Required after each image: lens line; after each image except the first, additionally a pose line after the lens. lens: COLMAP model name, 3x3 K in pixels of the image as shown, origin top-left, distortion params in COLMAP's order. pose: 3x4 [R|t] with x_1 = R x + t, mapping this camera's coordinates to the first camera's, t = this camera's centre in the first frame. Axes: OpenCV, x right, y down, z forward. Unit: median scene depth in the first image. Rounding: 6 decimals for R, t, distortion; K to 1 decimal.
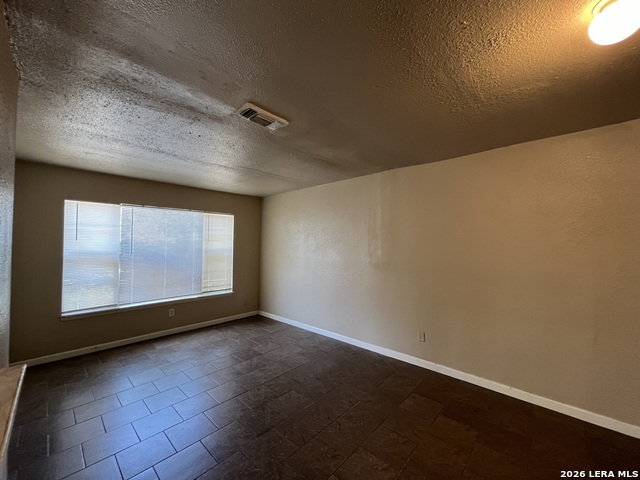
lens RADIAL K [[257.2, 0, 319.9], [0, 257.2, 241.4], [0, 0, 1]] dist [-0.003966, 0.000037]
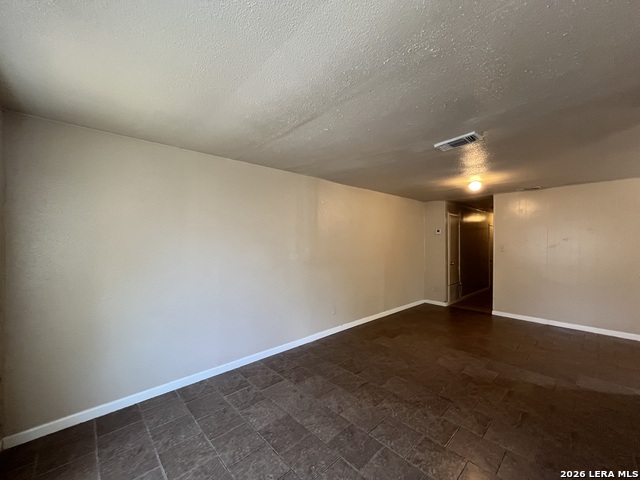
lens RADIAL K [[257.2, 0, 318.3], [0, 257.2, 241.7], [0, 0, 1]] dist [-0.003966, 0.000037]
pose [[0.081381, -0.002887, 0.996679, -0.732392], [-0.005501, 0.999979, 0.003346, 0.004256], [-0.996668, -0.005755, 0.081363, 0.753359]]
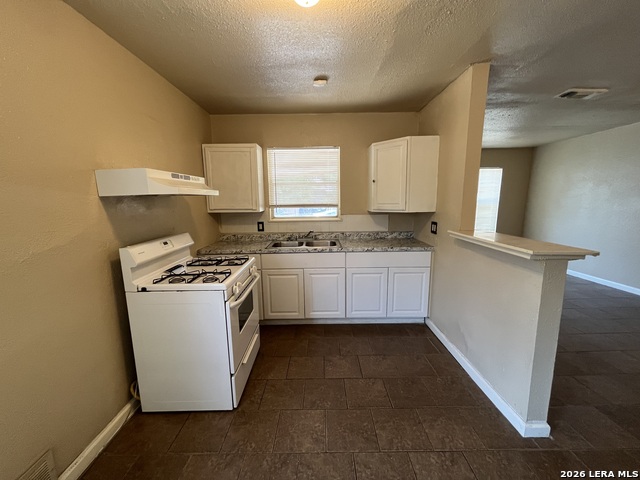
lens RADIAL K [[257.2, 0, 319.1], [0, 257.2, 239.0], [0, 0, 1]] dist [-0.003966, 0.000037]
pose [[0.682803, 0.101931, -0.723457, -0.053278], [0.018966, 0.987413, 0.157021, 0.012573], [0.730356, -0.120936, 0.672276, -0.460063]]
